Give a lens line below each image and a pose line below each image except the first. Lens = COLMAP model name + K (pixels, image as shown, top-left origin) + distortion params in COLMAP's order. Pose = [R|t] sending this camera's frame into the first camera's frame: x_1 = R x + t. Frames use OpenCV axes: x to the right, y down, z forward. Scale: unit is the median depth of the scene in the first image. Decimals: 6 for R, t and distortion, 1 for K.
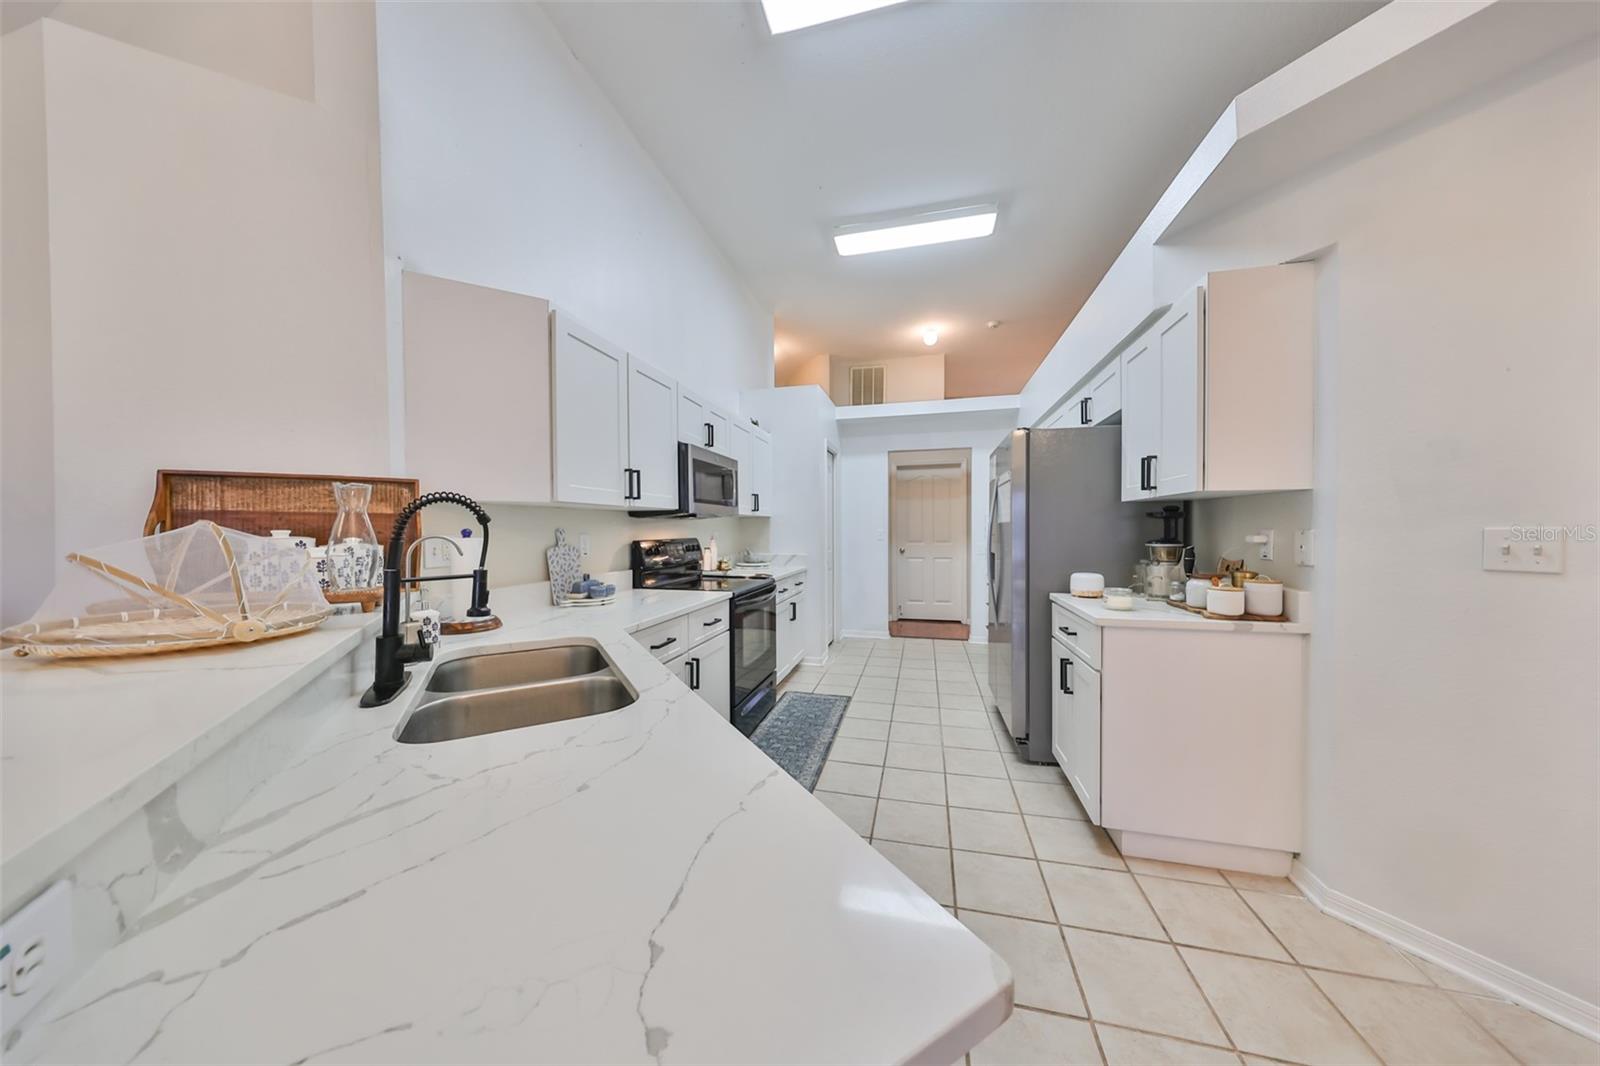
lens RADIAL K [[490.6, 0, 802.9], [0, 490.6, 535.6], [0, 0, 1]] dist [0.000088, -0.000094]
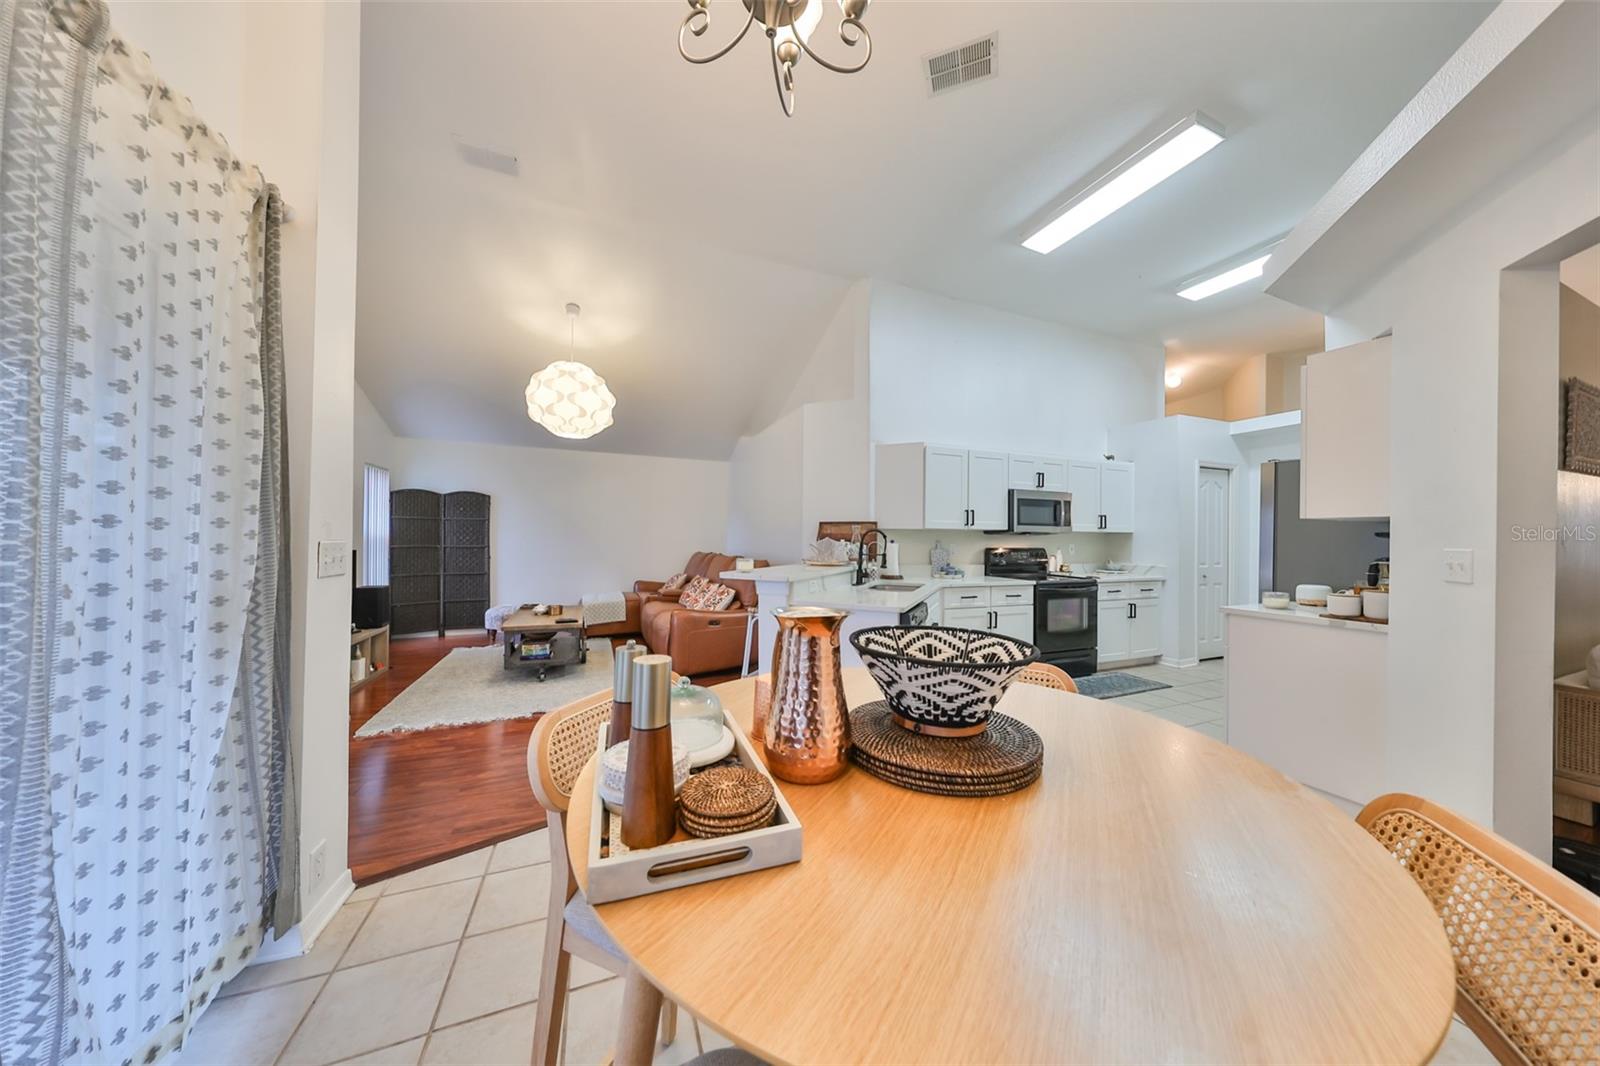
lens RADIAL K [[490.6, 0, 797.5], [0, 490.6, 537.4], [0, 0, 1]] dist [0.000088, -0.000094]
pose [[0.584843, 0.007872, -0.811108, 0.627713], [-0.025079, 0.999650, -0.008382, 0.004579], [0.810759, 0.025244, 0.584836, -0.512369]]
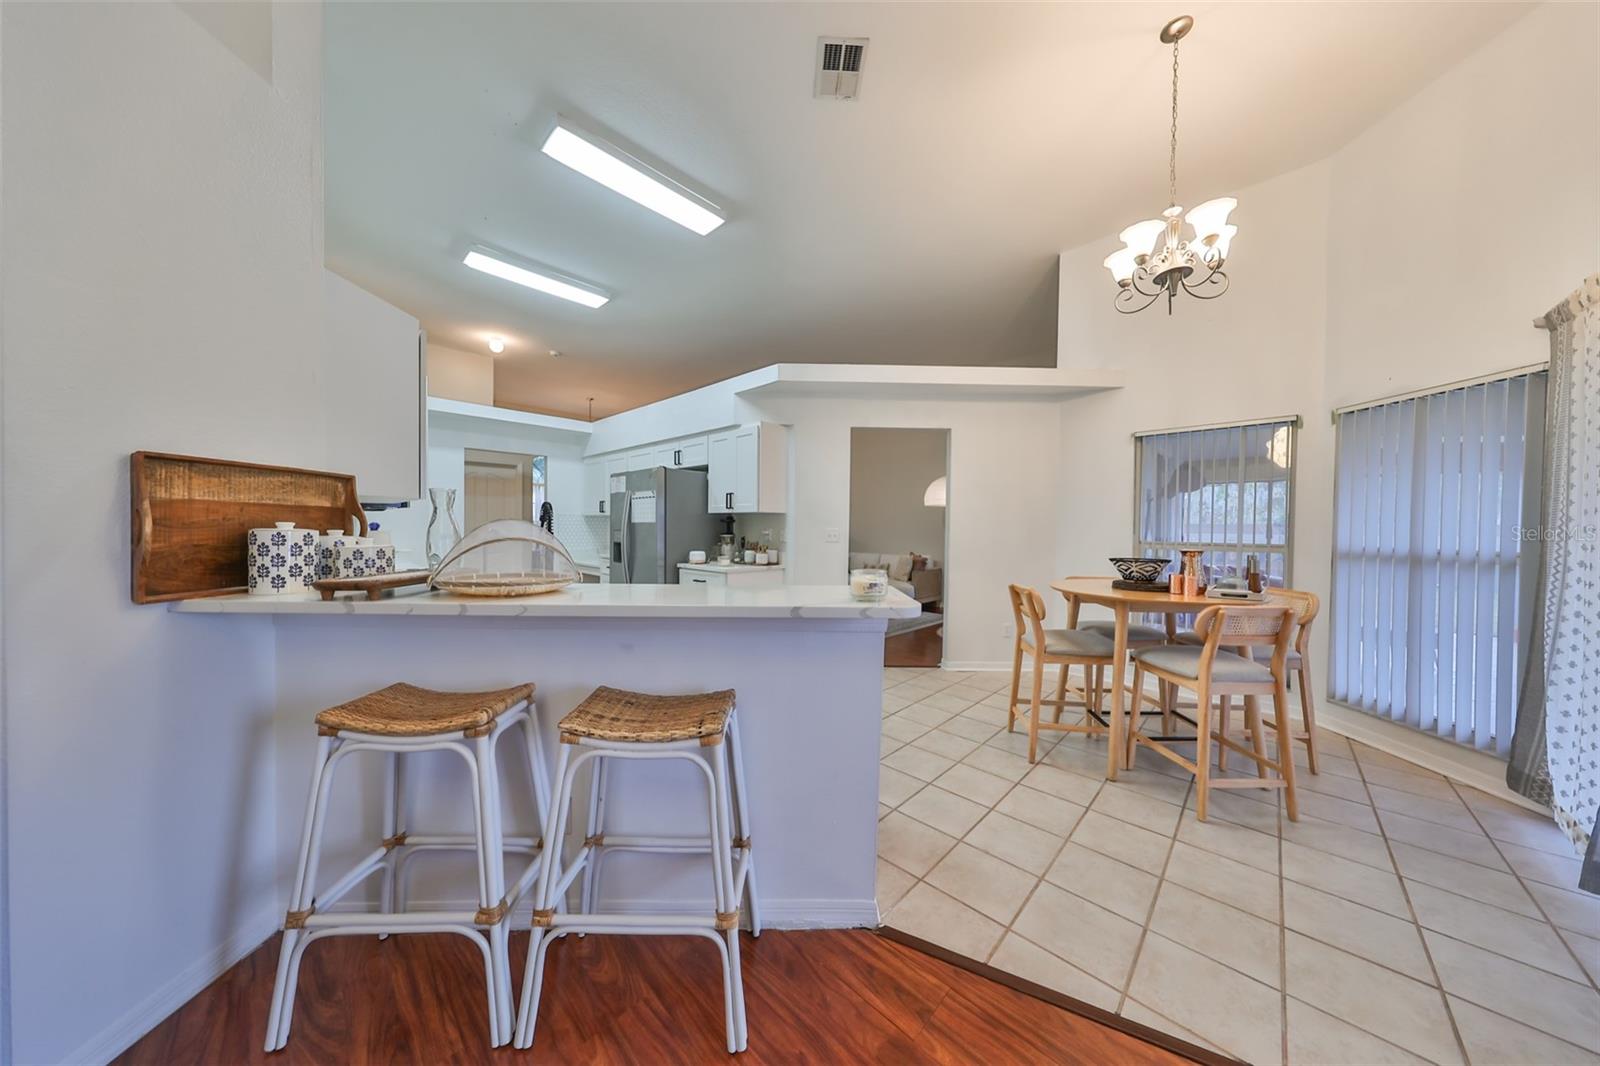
lens RADIAL K [[490.6, 0, 803.4], [0, 490.6, 533.3], [0, 0, 1]] dist [0.000088, -0.000094]
pose [[0.494164, -0.001239, 0.869368, -0.658512], [-0.000293, 0.999999, 0.001592, 0.005102], [-0.869369, -0.001041, 0.494163, -0.208561]]
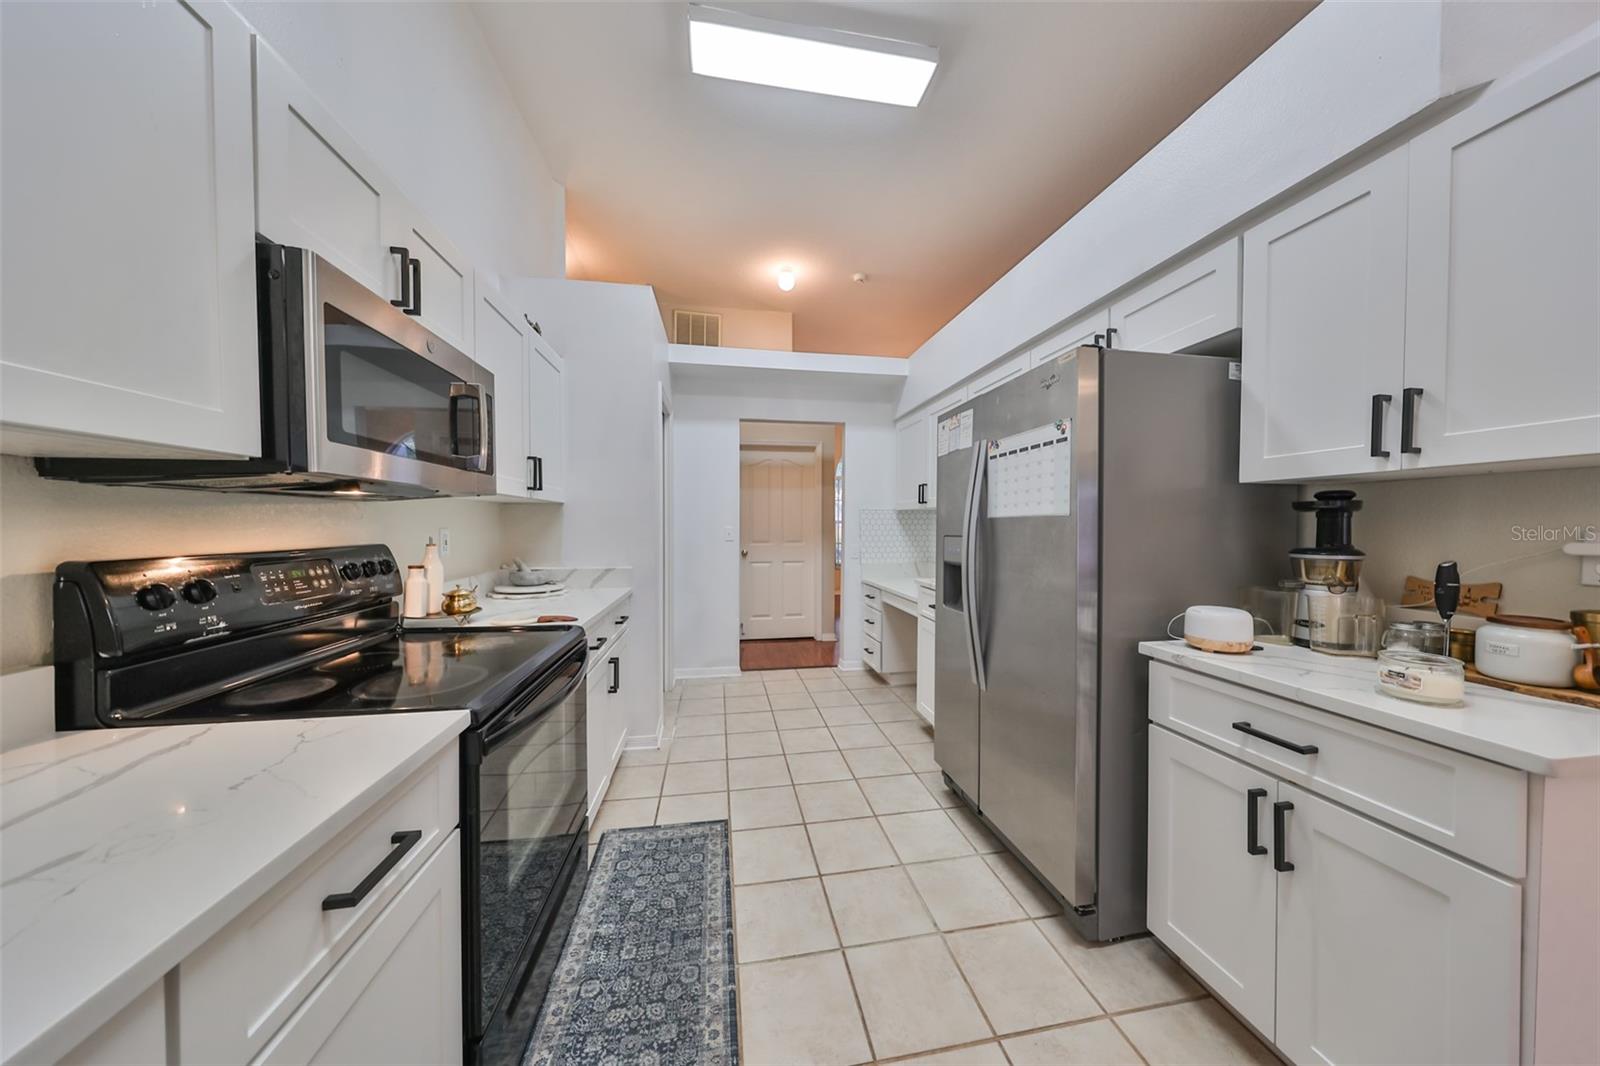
lens RADIAL K [[490.6, 0, 802.0], [0, 490.6, 535.8], [0, 0, 1]] dist [0.000088, -0.000094]
pose [[0.915316, -0.002718, 0.402727, -0.062486], [-0.000199, 0.999974, 0.007200, -0.007358], [-0.402736, -0.006671, 0.915292, 0.535791]]
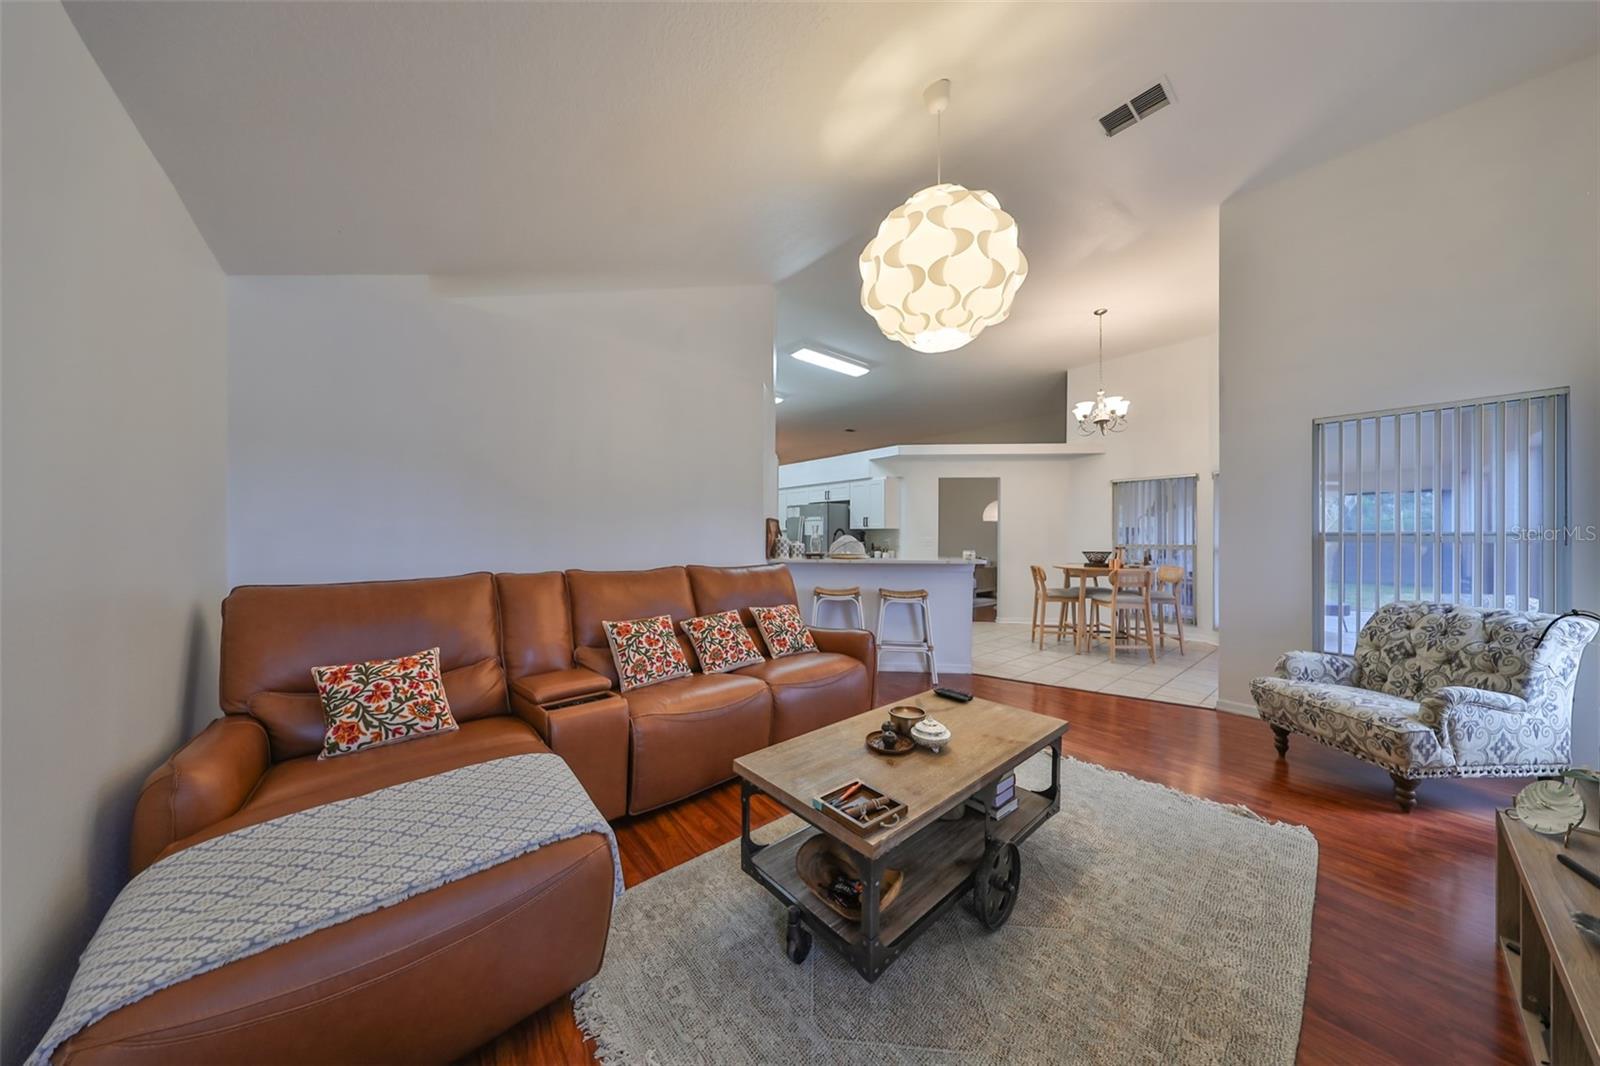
lens RADIAL K [[490.6, 0, 799.2], [0, 490.6, 536.4], [0, 0, 1]] dist [0.000088, -0.000094]
pose [[0.585528, 0.005979, 0.810630, -1.703865], [0.006193, 0.999911, -0.011849, 0.012256], [-0.810629, 0.011958, 0.585438, -0.477161]]
